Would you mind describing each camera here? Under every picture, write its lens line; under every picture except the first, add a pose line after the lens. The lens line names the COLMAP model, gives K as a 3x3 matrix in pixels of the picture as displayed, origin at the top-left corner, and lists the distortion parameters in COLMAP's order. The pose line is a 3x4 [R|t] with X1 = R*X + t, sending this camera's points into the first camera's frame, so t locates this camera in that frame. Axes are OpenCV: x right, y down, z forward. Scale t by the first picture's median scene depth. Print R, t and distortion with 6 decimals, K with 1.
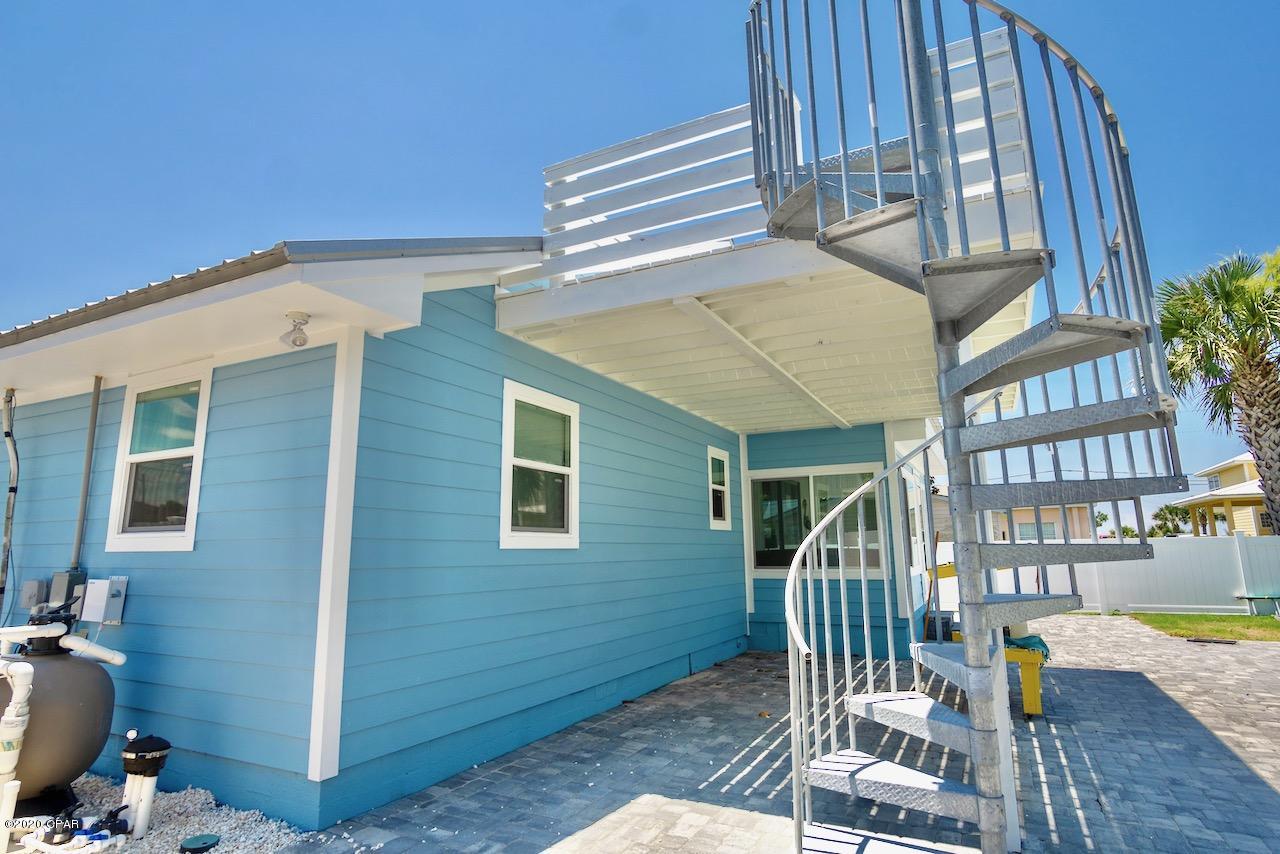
lens RADIAL K [[696.4, 0, 640.6], [0, 696.4, 411.9], [0, 0, 1]] dist [-0.044171, 0.022342]
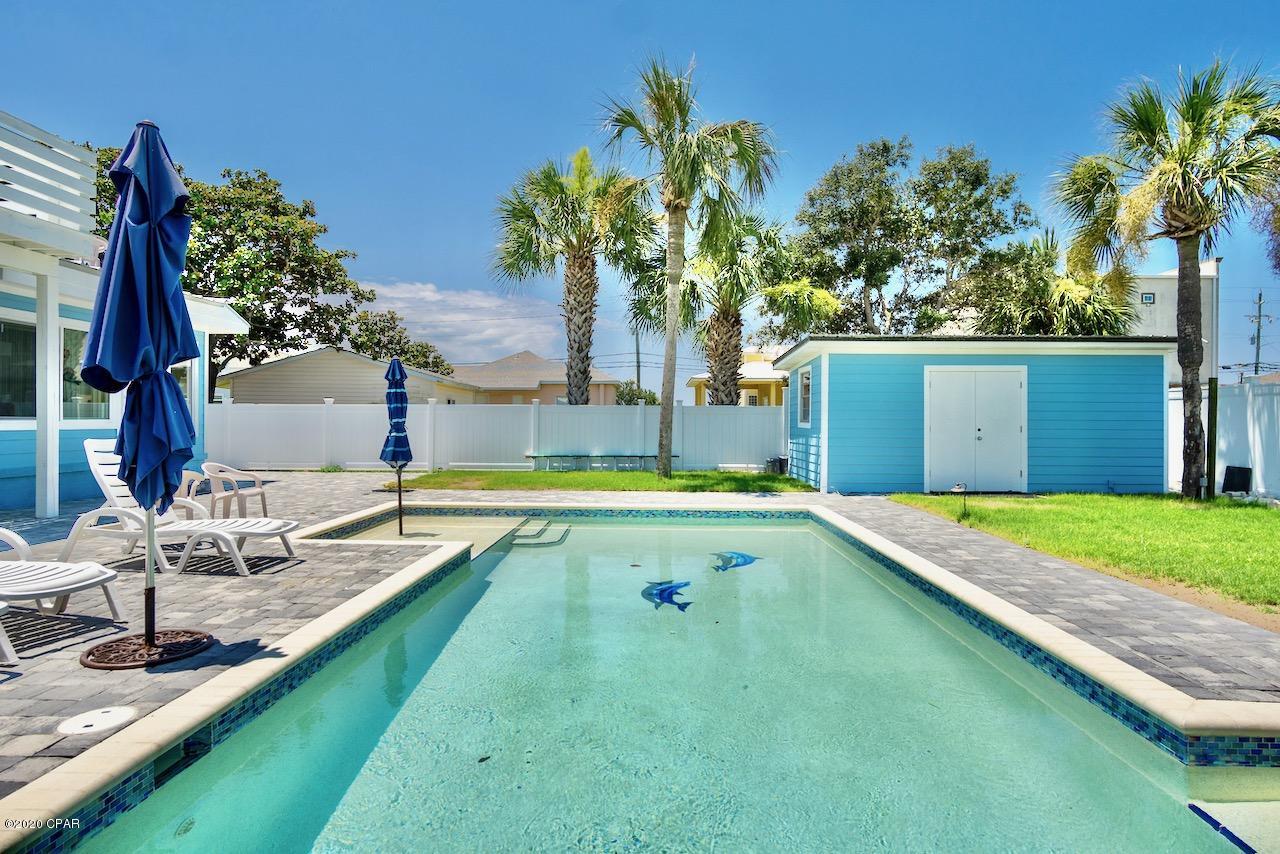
lens RADIAL K [[696.4, 0, 640.6], [0, 696.4, 411.9], [0, 0, 1]] dist [-0.044171, 0.022342]
pose [[0.902395, 0.023899, 0.430247, 1.315654], [-0.102545, 0.981687, 0.160546, -0.036271], [-0.418531, -0.188996, 0.888320, -0.320199]]
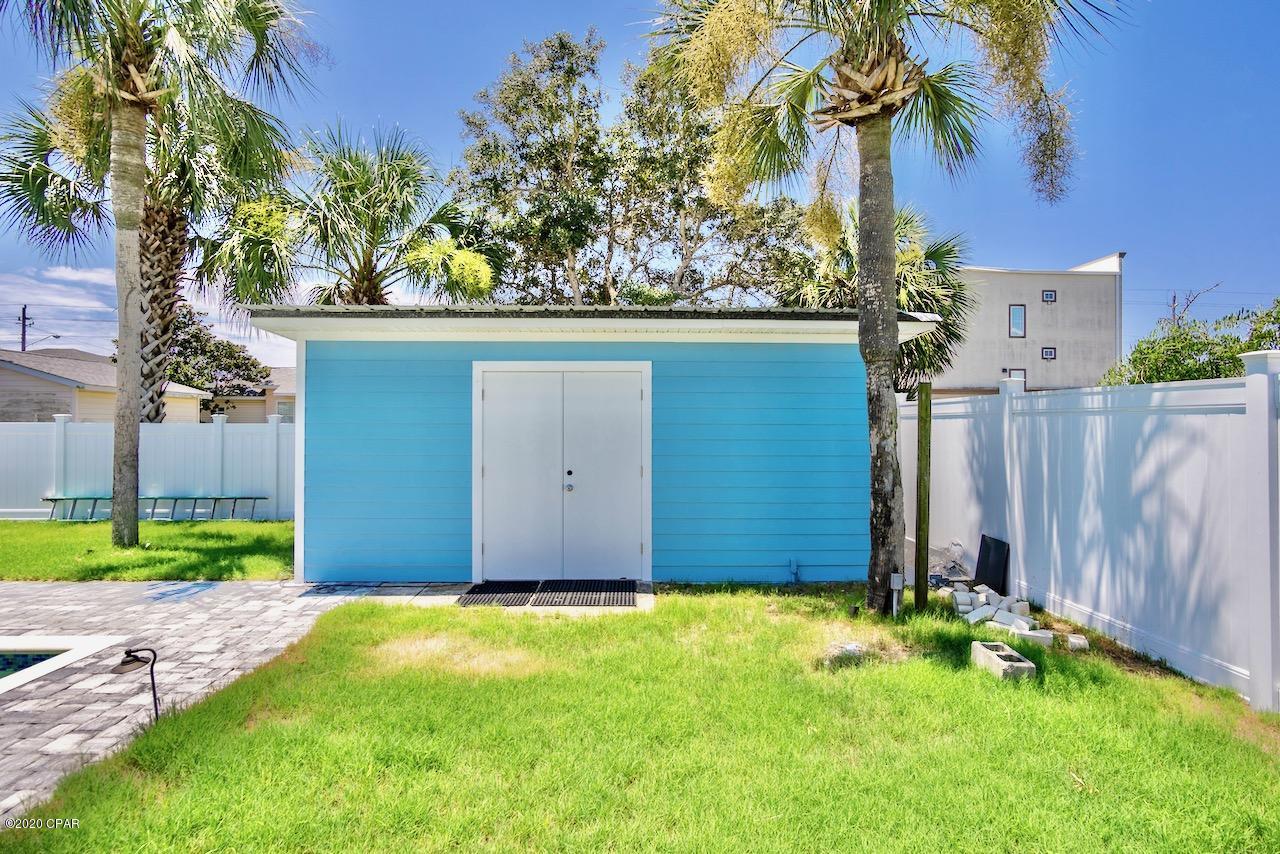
lens RADIAL K [[696.4, 0, 640.6], [0, 696.4, 411.9], [0, 0, 1]] dist [-0.044171, 0.022342]
pose [[0.875752, 0.025499, 0.482087, 2.694916], [-0.110143, 0.982820, 0.148100, -0.051084], [-0.470029, -0.182798, 0.863515, 0.016231]]
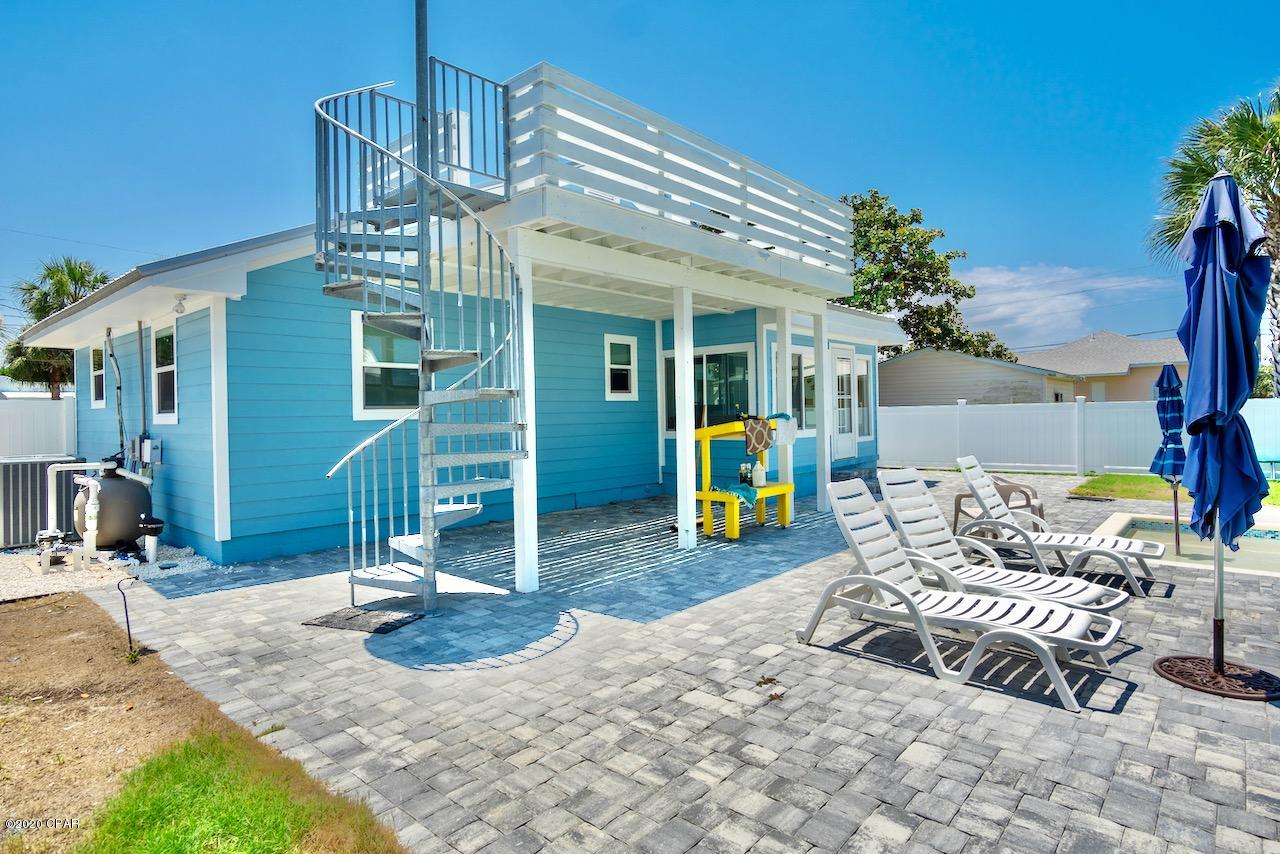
lens RADIAL K [[696.4, 0, 640.6], [0, 696.4, 411.9], [0, 0, 1]] dist [-0.044171, 0.022342]
pose [[0.968461, -0.005933, -0.249095, 0.776017], [0.055518, 0.979723, 0.192514, -0.085068], [0.242902, -0.200271, 0.949152, -0.320227]]
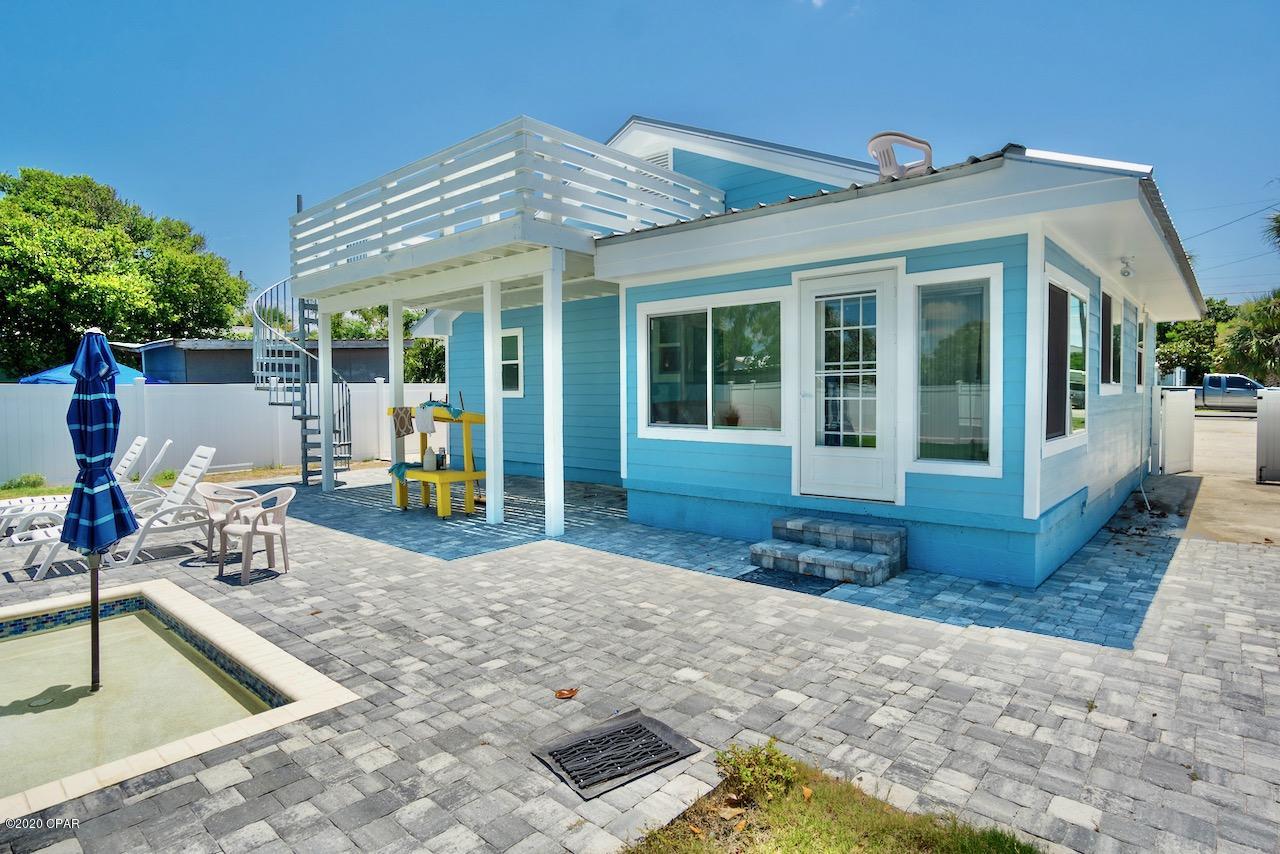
lens RADIAL K [[696.4, 0, 640.6], [0, 696.4, 411.9], [0, 0, 1]] dist [-0.044171, 0.022342]
pose [[-0.243146, 0.039987, -0.969165, 2.091600], [0.199674, 0.979815, -0.009669, 0.367176], [0.949216, -0.195868, -0.246223, 2.058989]]
